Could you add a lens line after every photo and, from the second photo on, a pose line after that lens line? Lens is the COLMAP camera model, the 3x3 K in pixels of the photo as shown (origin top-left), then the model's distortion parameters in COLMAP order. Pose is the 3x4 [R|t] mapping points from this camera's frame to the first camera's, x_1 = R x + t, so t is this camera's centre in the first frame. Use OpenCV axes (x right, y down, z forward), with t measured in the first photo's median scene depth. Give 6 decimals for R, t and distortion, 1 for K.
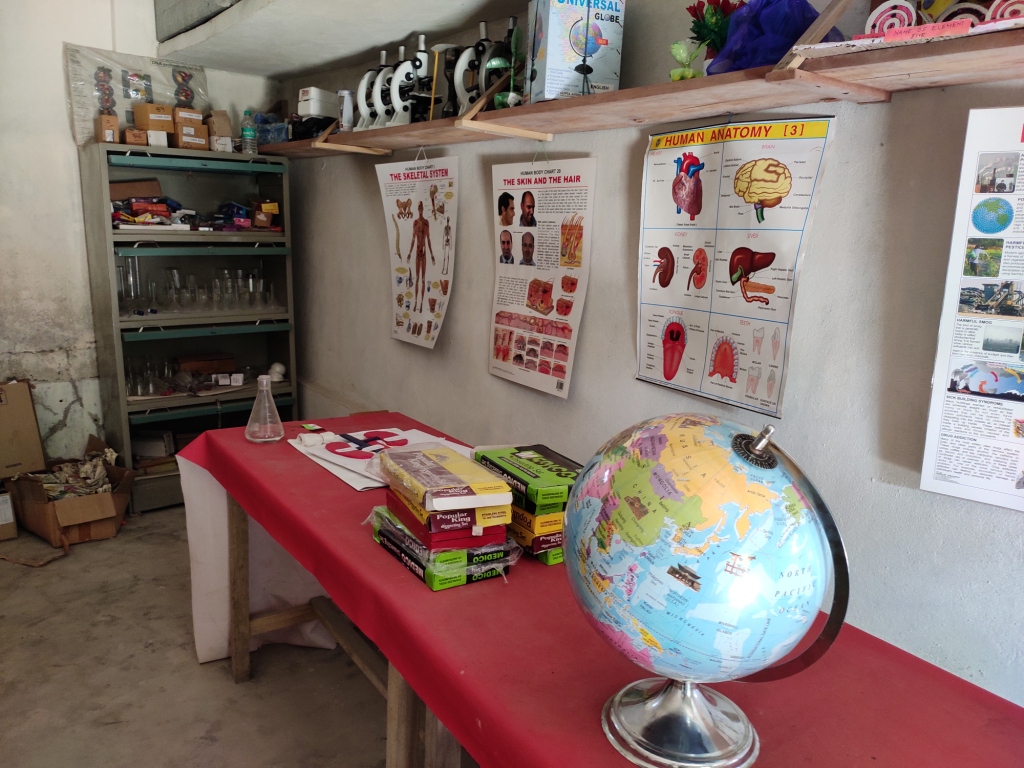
lens RADIAL K [[778.2, 0, 518.5], [0, 778.2, 378.6], [0, 0, 1]] dist [0.054299, -0.049362]
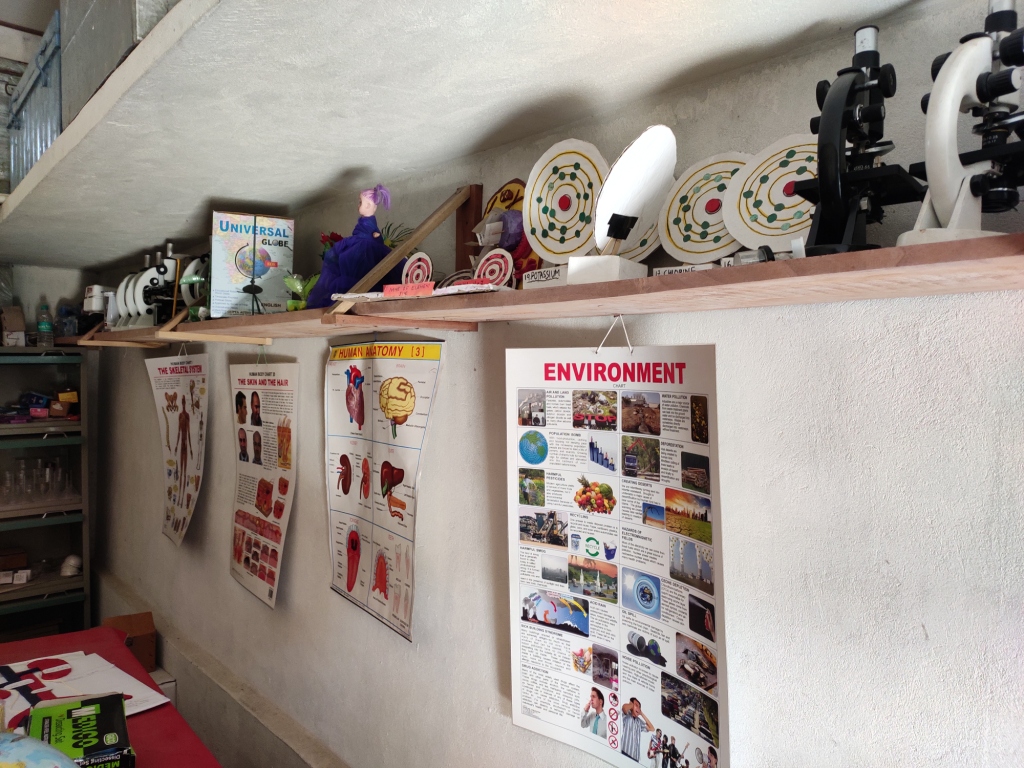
lens RADIAL K [[778.2, 0, 508.1], [0, 778.2, 380.4], [0, 0, 1]] dist [0.054299, -0.049362]
pose [[0.998255, -0.027429, 0.052300, 0.340279], [0.036416, 0.983084, -0.179501, -0.072929], [-0.046492, 0.181092, 0.982367, -0.010686]]
